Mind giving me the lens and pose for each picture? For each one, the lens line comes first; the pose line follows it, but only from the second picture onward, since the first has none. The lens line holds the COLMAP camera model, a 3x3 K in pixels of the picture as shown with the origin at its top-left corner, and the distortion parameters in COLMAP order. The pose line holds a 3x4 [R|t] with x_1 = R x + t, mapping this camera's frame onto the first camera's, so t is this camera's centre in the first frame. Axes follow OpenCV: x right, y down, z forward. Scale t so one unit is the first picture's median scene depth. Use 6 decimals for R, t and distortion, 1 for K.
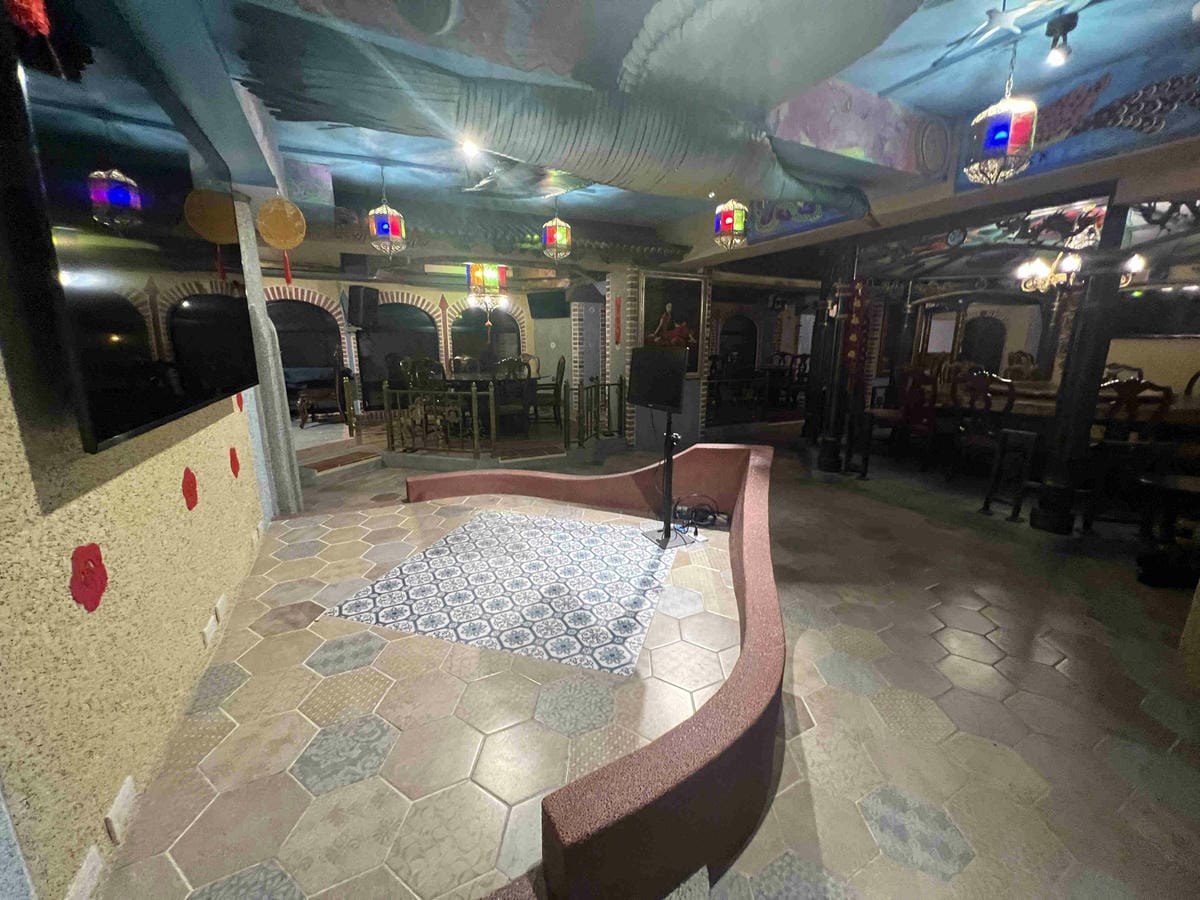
lens RADIAL K [[482.9, 0, 598.2], [0, 482.9, 450.0], [0, 0, 1]] dist [0.000793, 0.000047]
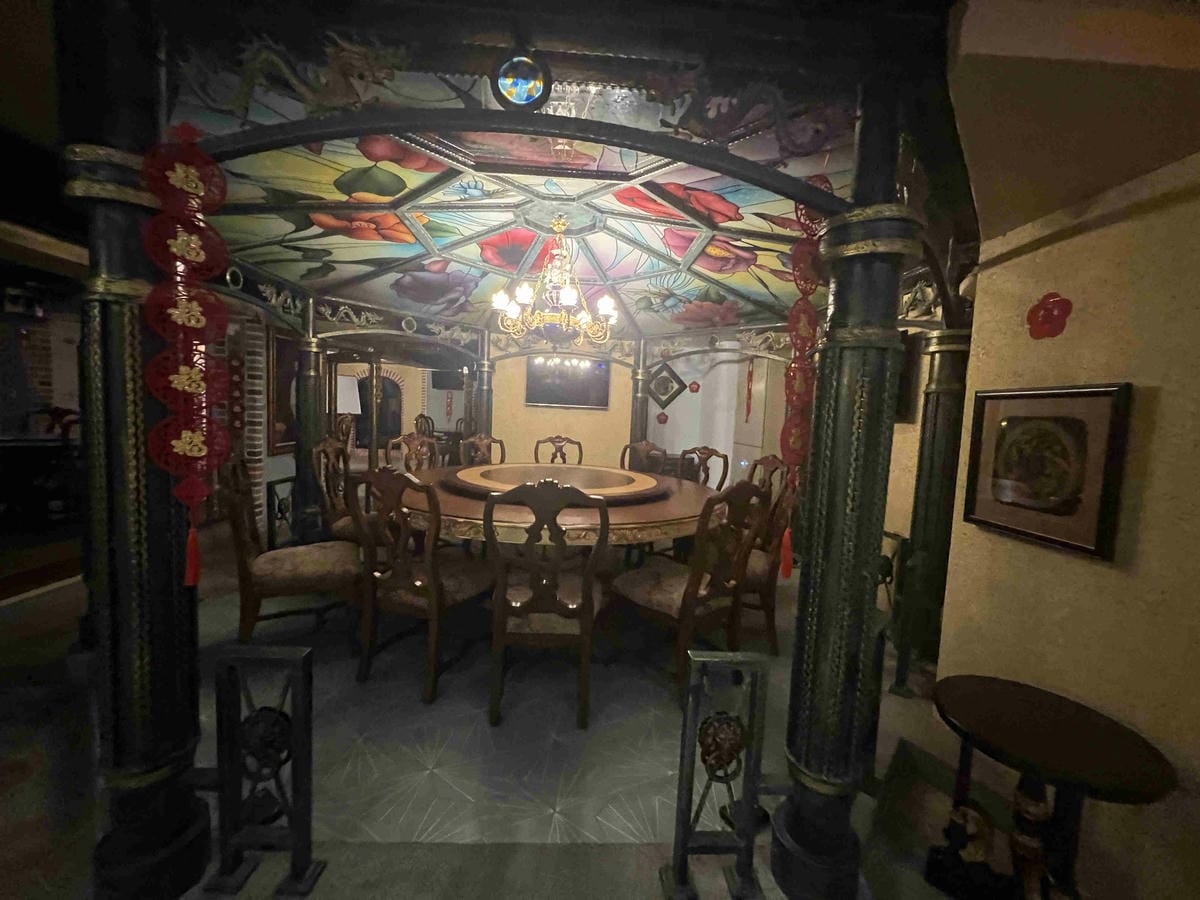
lens RADIAL K [[482.9, 0, 597.8], [0, 482.9, 450.2], [0, 0, 1]] dist [0.000793, 0.000047]
pose [[0.423825, -0.049556, 0.904387, 0.260586], [0.151137, 0.988372, -0.016670, -0.107042], [-0.893045, 0.143752, 0.426387, 0.474515]]
